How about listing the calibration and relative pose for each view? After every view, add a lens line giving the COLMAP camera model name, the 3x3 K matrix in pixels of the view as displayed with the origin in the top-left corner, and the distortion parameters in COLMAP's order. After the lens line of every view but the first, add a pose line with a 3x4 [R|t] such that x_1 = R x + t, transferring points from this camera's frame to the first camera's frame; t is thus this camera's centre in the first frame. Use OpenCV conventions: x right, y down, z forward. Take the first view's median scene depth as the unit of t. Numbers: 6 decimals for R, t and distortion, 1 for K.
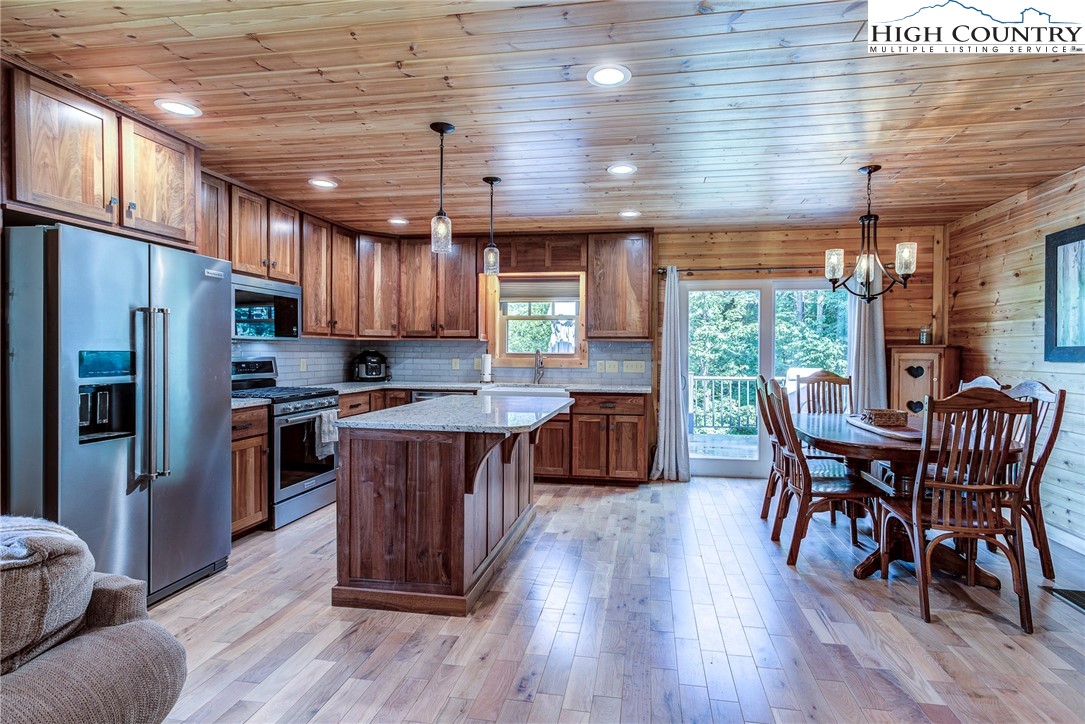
lens RADIAL K [[531.9, 0, 542.5], [0, 531.9, 362.0], [0, 0, 1]] dist [0.002453, 0.002188]
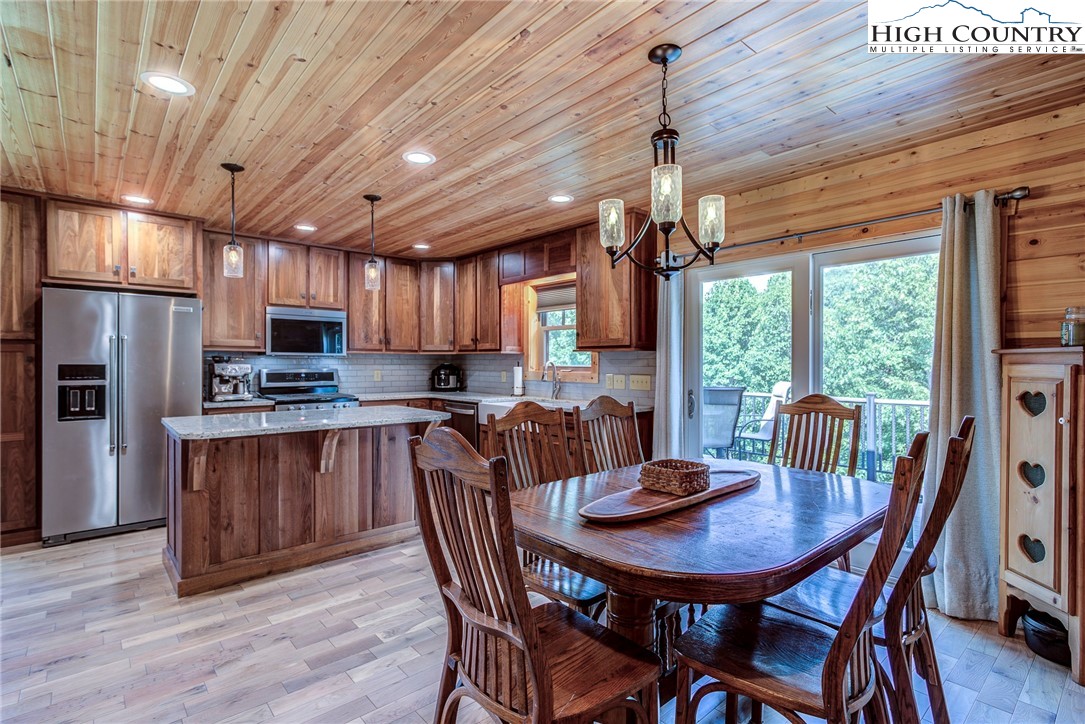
lens RADIAL K [[518.1, 0, 545.8], [0, 518.1, 369.7], [0, 0, 1]] dist [-0.000593, 0.000585]
pose [[0.781841, 0.003577, -0.623468, 0.614238], [-0.009985, 0.999927, -0.006784, -0.004120], [0.623398, 0.011529, 0.781820, 0.331647]]
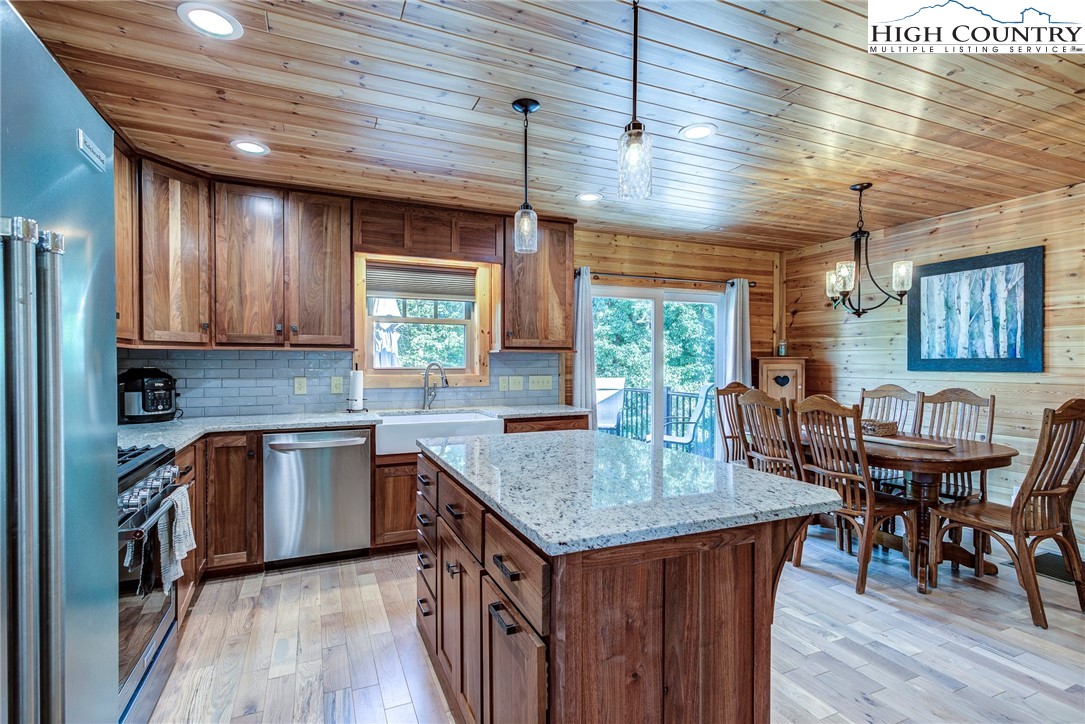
lens RADIAL K [[528.1, 0, 509.6], [0, 528.1, 369.2], [0, 0, 1]] dist [0.003095, 0.000754]
pose [[0.836734, -0.015301, 0.547395, -0.363897], [0.016943, 0.999854, 0.002050, -0.016844], [-0.547347, 0.007560, 0.836872, 0.366270]]
